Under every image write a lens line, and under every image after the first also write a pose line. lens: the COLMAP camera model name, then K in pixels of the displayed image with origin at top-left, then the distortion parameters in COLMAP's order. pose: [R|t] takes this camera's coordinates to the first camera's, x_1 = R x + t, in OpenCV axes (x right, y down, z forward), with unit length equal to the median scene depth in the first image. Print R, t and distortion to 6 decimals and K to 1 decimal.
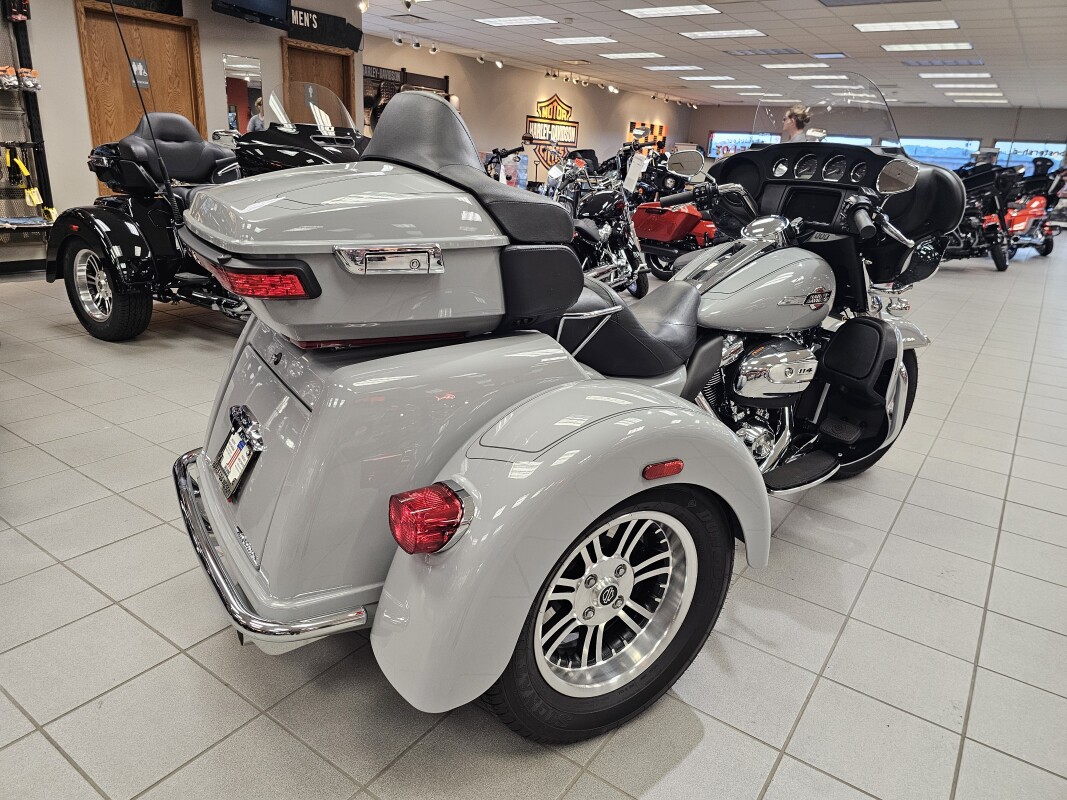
lens RADIAL K [[721.3, 0, 528.6], [0, 721.3, 402.5], [0, 0, 1]] dist [0.054735, -0.049214]
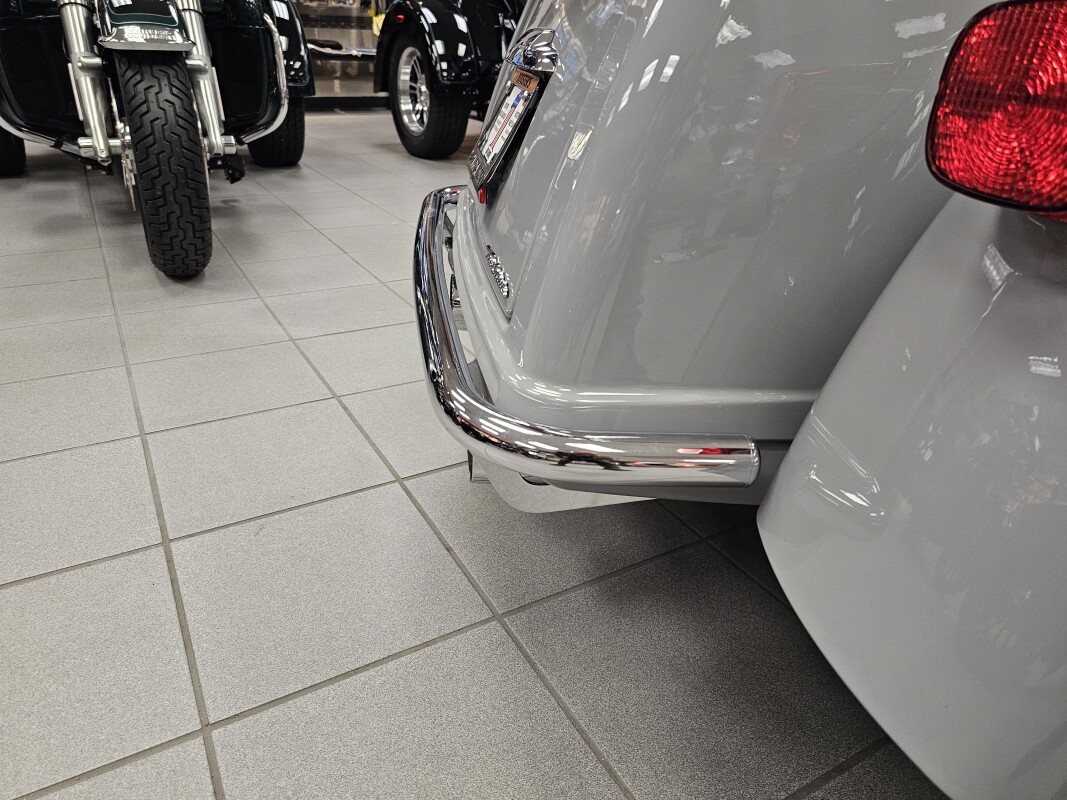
lens RADIAL K [[721.3, 0, 528.6], [0, 721.3, 402.5], [0, 0, 1]] dist [0.054735, -0.049214]
pose [[0.910293, 0.164065, -0.380064, -0.068518], [-0.122101, 0.983676, 0.132185, 0.080867], [0.395547, -0.073921, 0.915466, 0.217720]]
